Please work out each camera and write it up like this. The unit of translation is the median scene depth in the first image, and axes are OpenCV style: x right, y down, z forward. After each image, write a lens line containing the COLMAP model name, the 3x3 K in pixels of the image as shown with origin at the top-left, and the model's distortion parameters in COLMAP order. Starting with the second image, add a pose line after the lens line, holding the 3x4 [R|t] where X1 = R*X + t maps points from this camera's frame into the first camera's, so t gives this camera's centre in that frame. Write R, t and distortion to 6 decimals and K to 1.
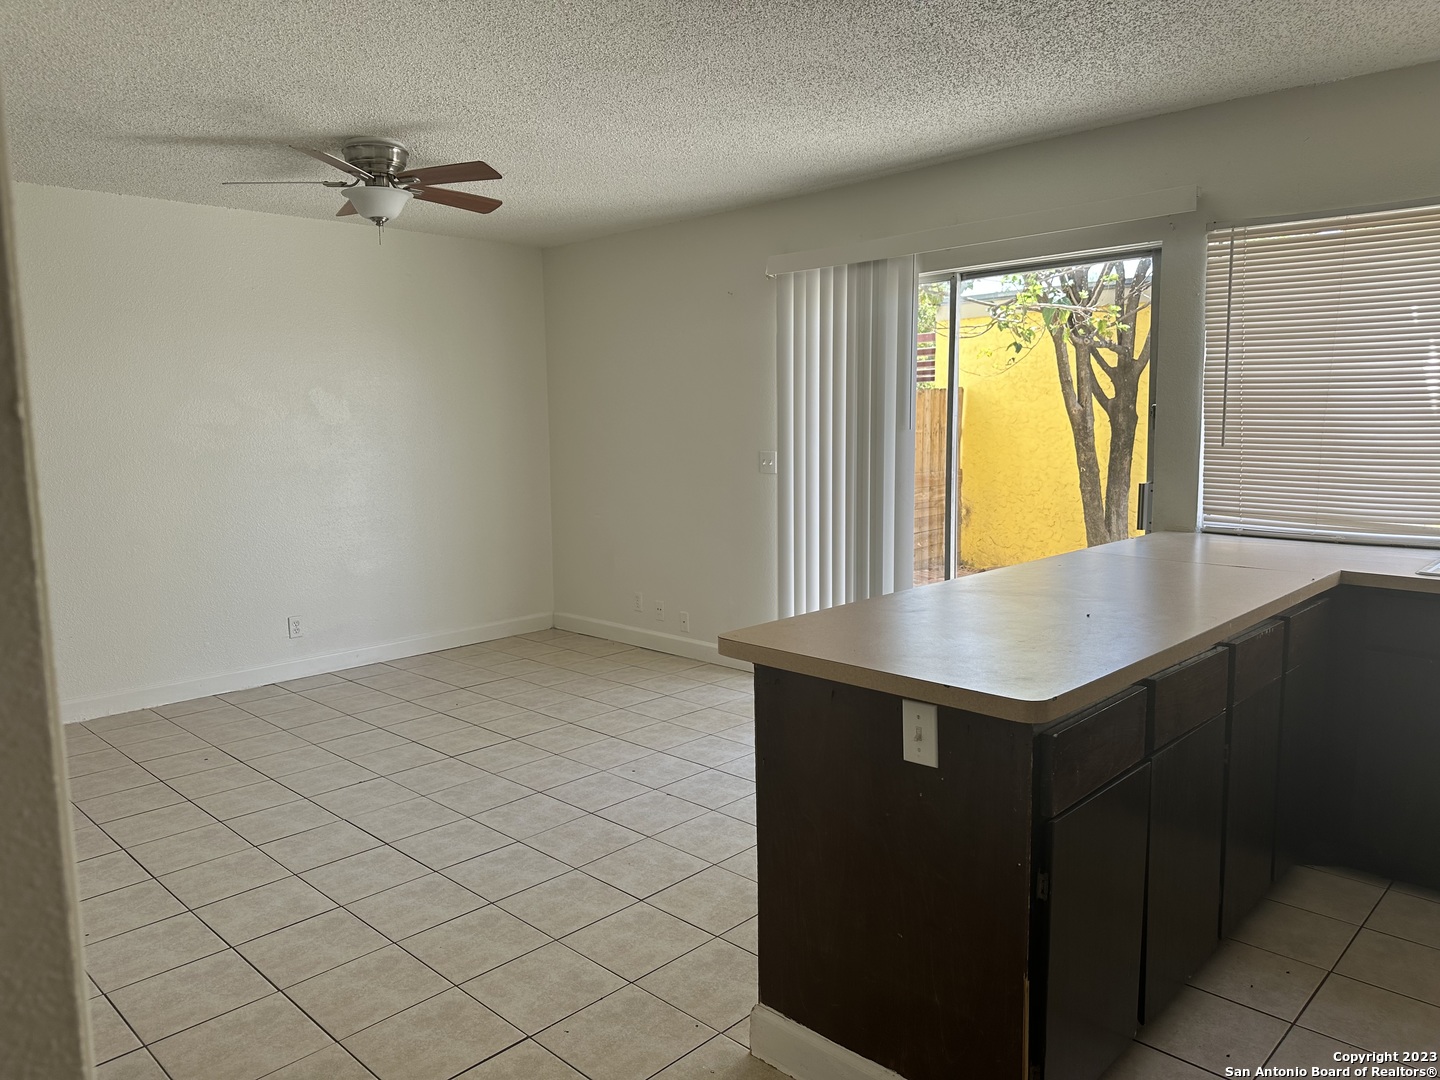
lens RADIAL K [[998.7, 0, 716.4], [0, 998.7, 541.4], [0, 0, 1]] dist [0.002051, -0.015366]
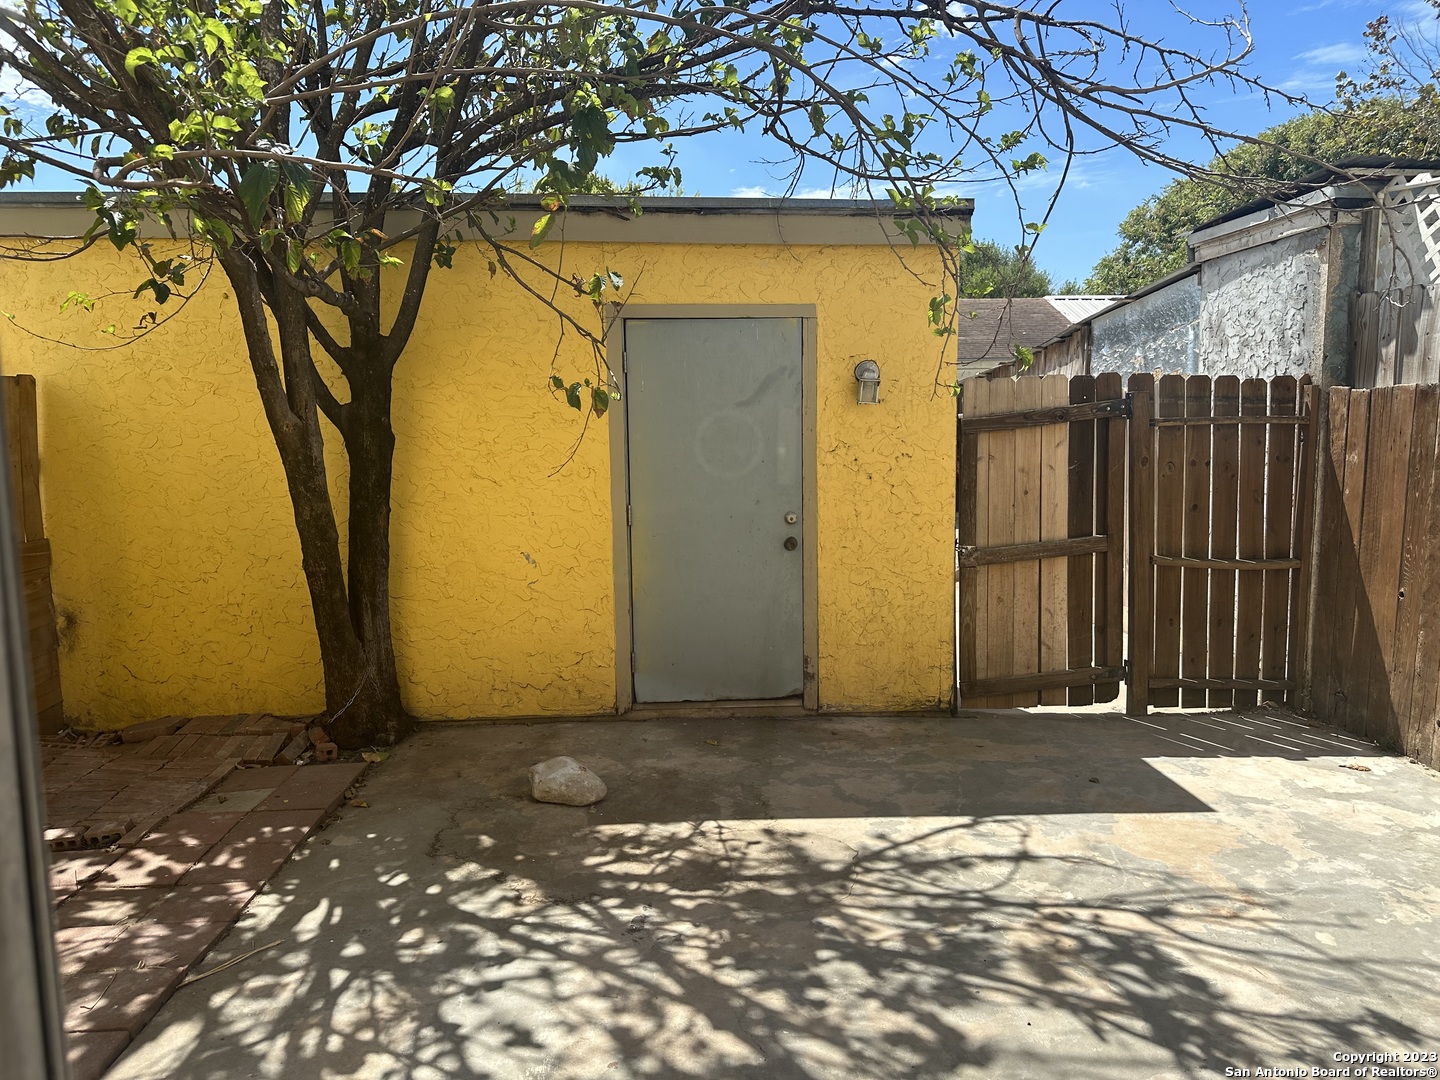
lens RADIAL K [[998.7, 0, 706.6], [0, 998.7, 538.8], [0, 0, 1]] dist [0.002051, -0.015366]
pose [[0.677015, -0.075436, 0.732093, 0.116534], [0.084807, 0.996103, 0.024213, -0.063960], [-0.731067, 0.045694, 0.680774, 0.471115]]
